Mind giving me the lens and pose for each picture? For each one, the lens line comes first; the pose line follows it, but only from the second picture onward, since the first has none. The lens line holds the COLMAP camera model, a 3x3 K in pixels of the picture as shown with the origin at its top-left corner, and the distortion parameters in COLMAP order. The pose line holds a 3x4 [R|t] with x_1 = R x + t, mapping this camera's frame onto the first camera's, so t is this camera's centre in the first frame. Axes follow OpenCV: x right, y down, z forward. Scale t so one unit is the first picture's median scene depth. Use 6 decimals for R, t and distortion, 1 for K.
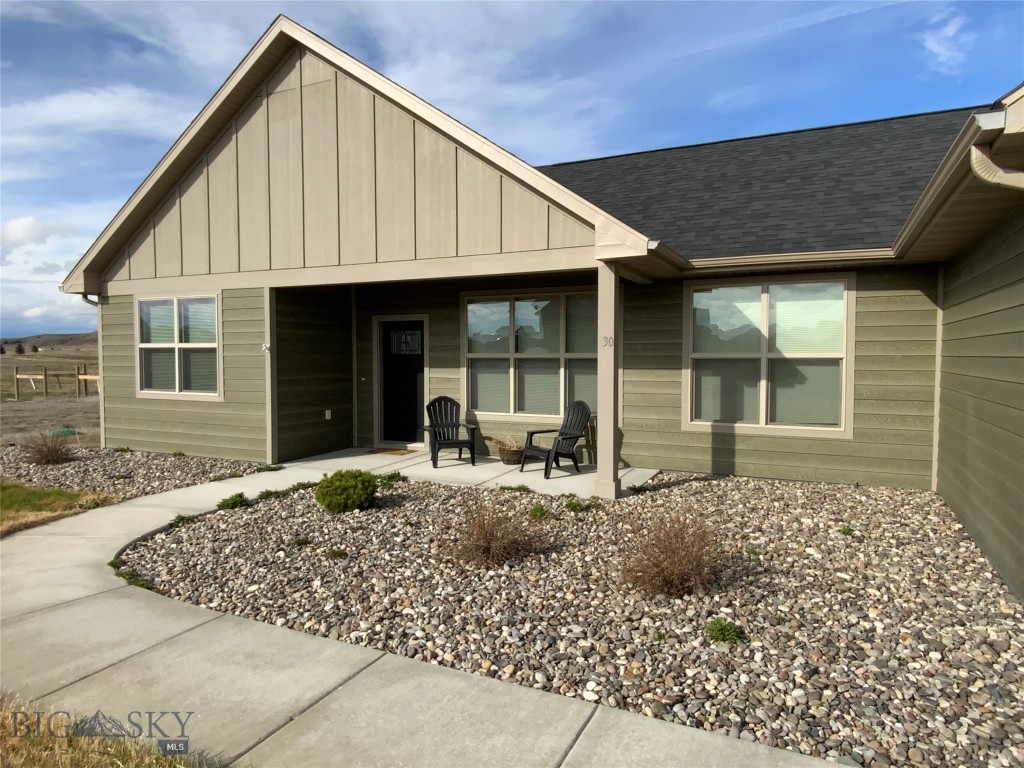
lens RADIAL K [[655.5, 0, 513.9], [0, 655.5, 381.3], [0, 0, 1]] dist [-0.008592, -0.001458]
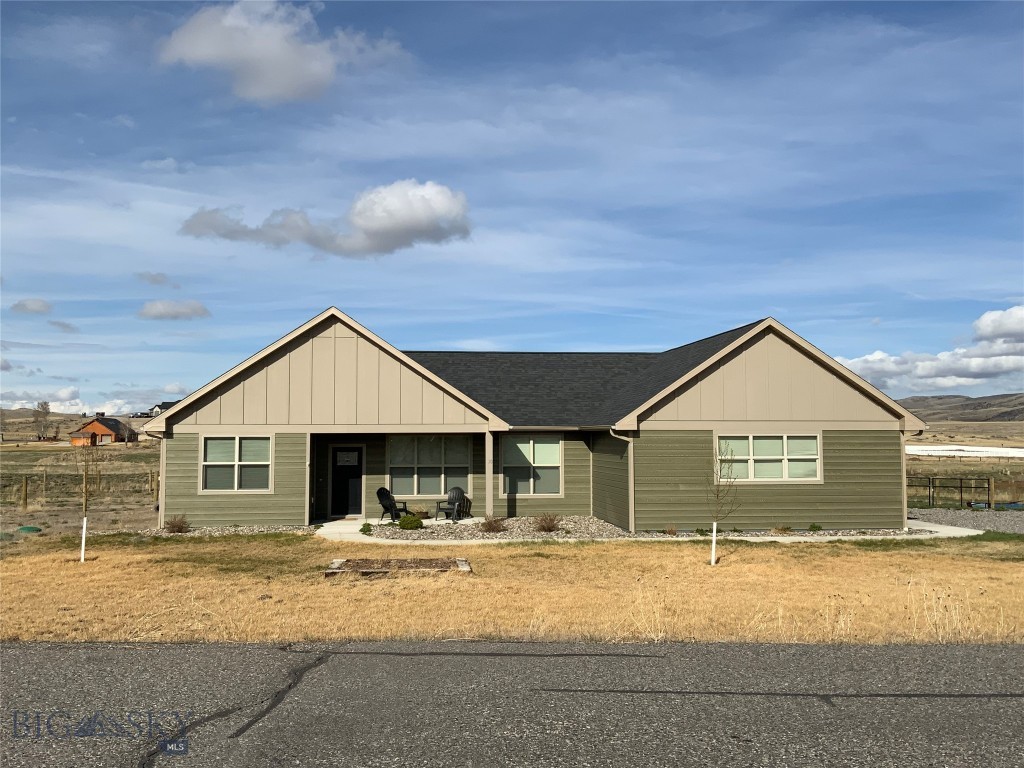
lens RADIAL K [[950.3, 0, 515.5], [0, 950.3, 384.8], [0, 0, 1]] dist [0.118876, 0.000000]
pose [[0.839073, 0.032316, 0.543058, -1.349419], [0.023163, 0.995207, -0.095011, -0.001911], [-0.543526, 0.092300, 0.834303, -1.645380]]
